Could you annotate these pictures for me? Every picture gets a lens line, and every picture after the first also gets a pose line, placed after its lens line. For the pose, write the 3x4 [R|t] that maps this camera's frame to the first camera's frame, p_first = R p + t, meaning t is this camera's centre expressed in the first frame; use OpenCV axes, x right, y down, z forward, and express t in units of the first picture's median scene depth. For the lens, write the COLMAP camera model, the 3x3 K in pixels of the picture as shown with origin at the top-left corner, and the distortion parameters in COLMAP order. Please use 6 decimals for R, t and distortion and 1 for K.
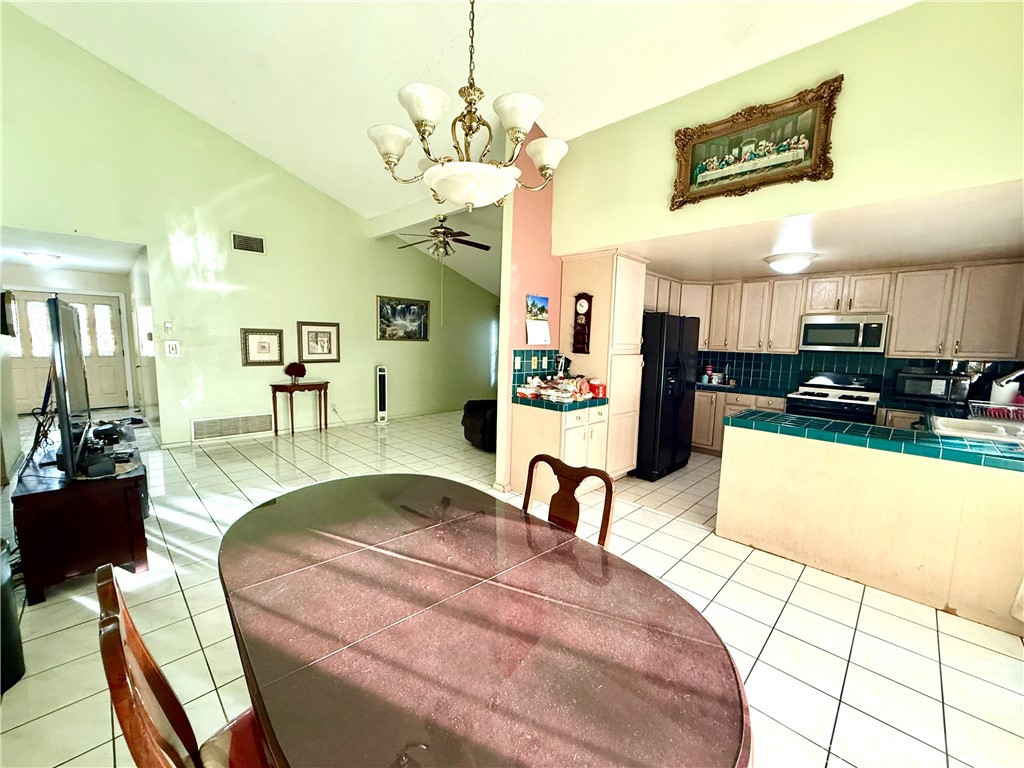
lens RADIAL K [[409.4, 0, 510.1], [0, 409.4, 386.3], [0, 0, 1]] dist [0.000624, 0.000363]
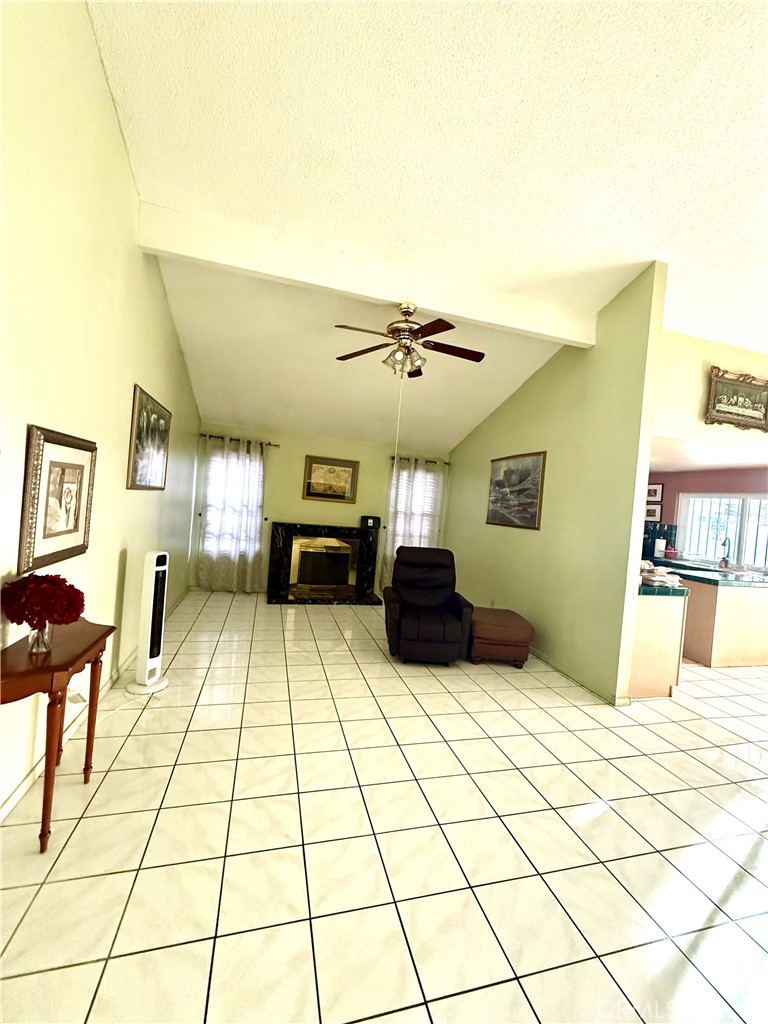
lens RADIAL K [[409.4, 0, 382.7], [0, 409.4, 510.3], [0, 0, 1]] dist [0.000624, 0.000363]
pose [[0.499106, 0.000572, 0.866541, -1.274898], [0.030351, 0.999375, -0.018142, -0.174156], [-0.866009, 0.035355, 0.498776, 1.300923]]
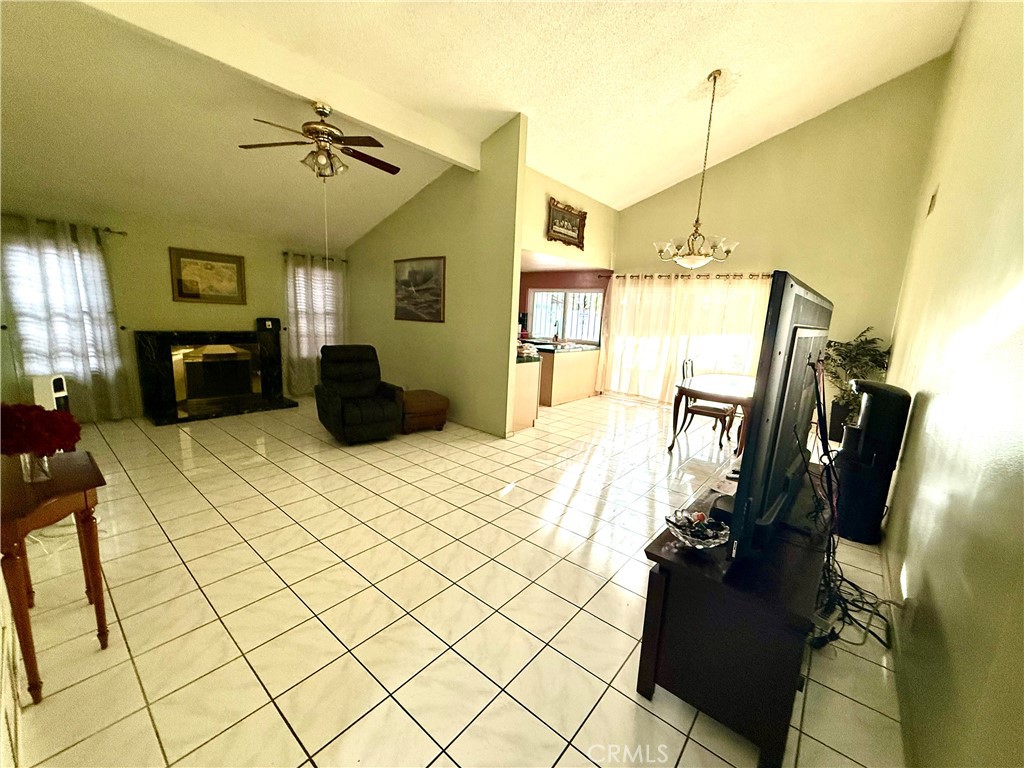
lens RADIAL K [[409.4, 0, 508.5], [0, 409.4, 387.2], [0, 0, 1]] dist [0.000624, 0.000363]
pose [[-0.079142, -0.206273, 0.975289, -1.566732], [0.066073, 0.975121, 0.211599, -0.198518], [-0.994671, 0.081186, -0.063544, 1.402118]]
